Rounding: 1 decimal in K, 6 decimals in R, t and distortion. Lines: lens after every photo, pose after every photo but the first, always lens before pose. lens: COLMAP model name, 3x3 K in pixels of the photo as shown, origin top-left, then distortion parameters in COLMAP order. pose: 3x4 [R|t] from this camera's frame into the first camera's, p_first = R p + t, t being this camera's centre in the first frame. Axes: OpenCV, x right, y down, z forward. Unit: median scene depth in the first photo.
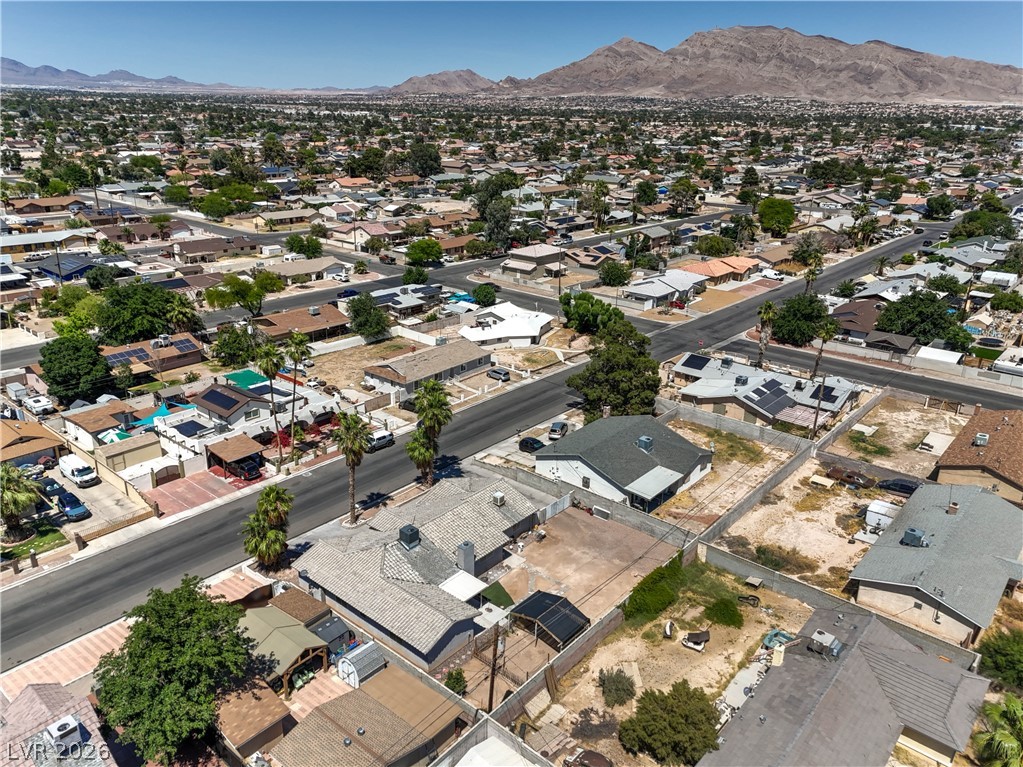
lens RADIAL K [[746.7, 0, 512.5], [0, 746.7, 384.3], [0, 0, 1]] dist [0.104385, -0.069382]
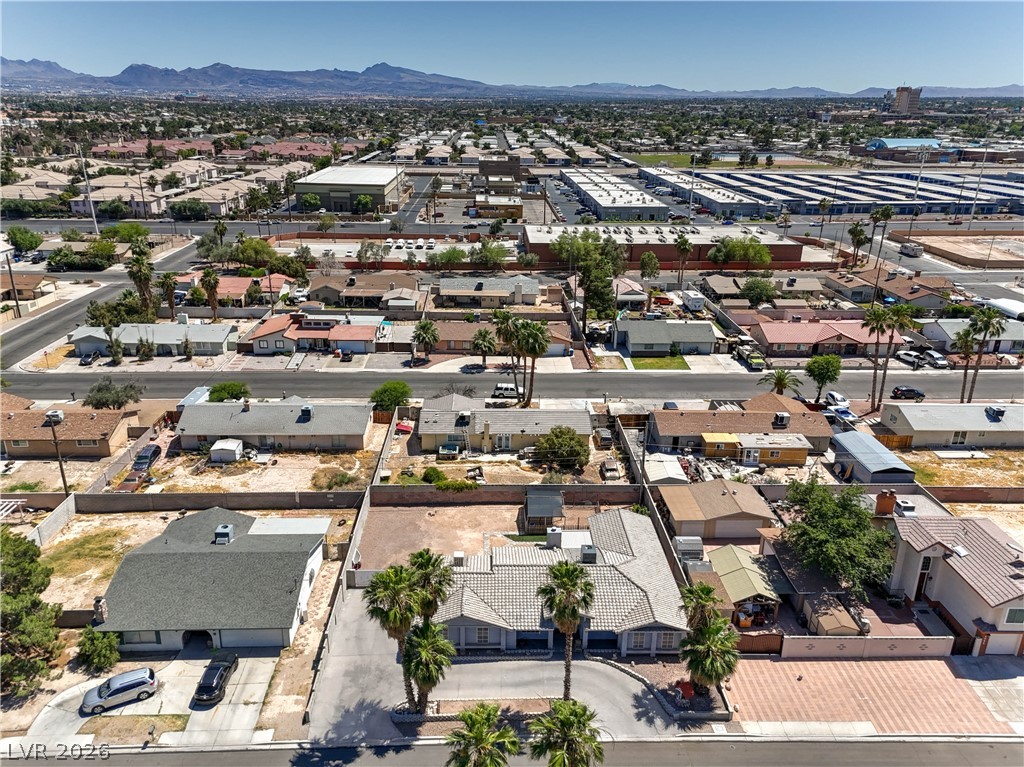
lens RADIAL K [[747.5, 0, 513.0], [0, 747.5, 384.3], [0, 0, 1]] dist [0.104385, -0.069382]
pose [[-0.676197, -0.284054, 0.679758, -0.324675], [0.231991, 0.793640, 0.562419, -0.263495], [-0.699240, 0.538004, -0.470759, 0.683277]]
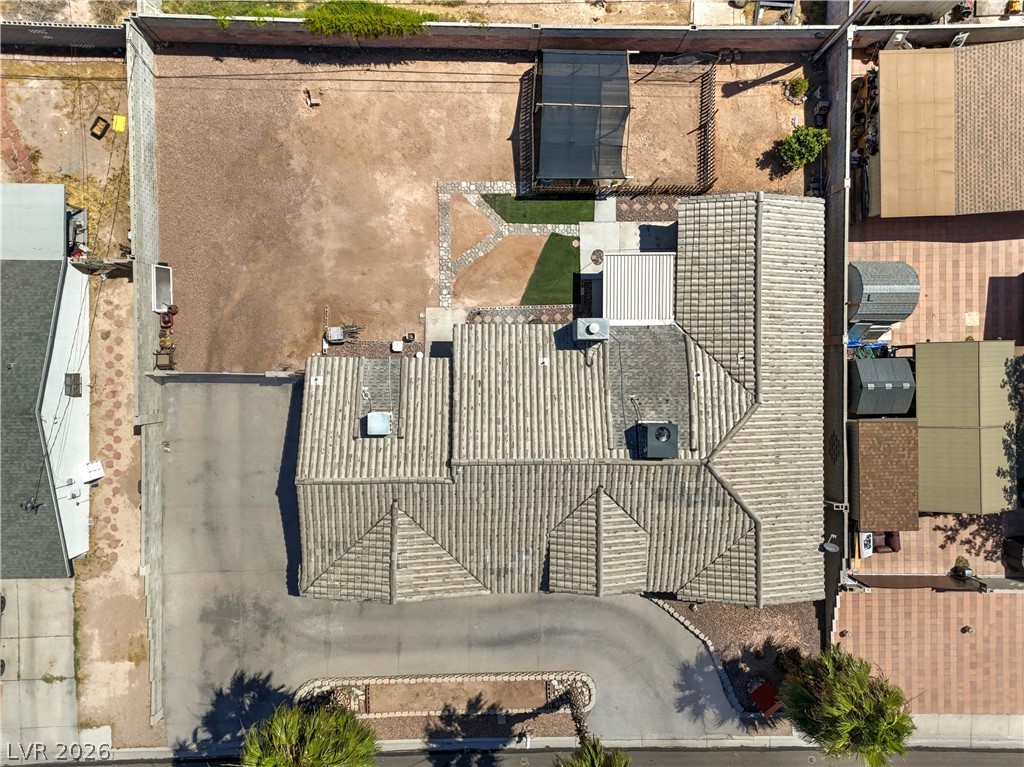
lens RADIAL K [[747.5, 0, 513.0], [0, 747.5, 384.3], [0, 0, 1]] dist [0.104385, -0.069382]
pose [[-0.651110, -0.757725, -0.043685, -0.017548], [0.220468, -0.243896, 0.944409, -0.113934], [-0.726257, 0.605283, 0.325857, 0.435496]]
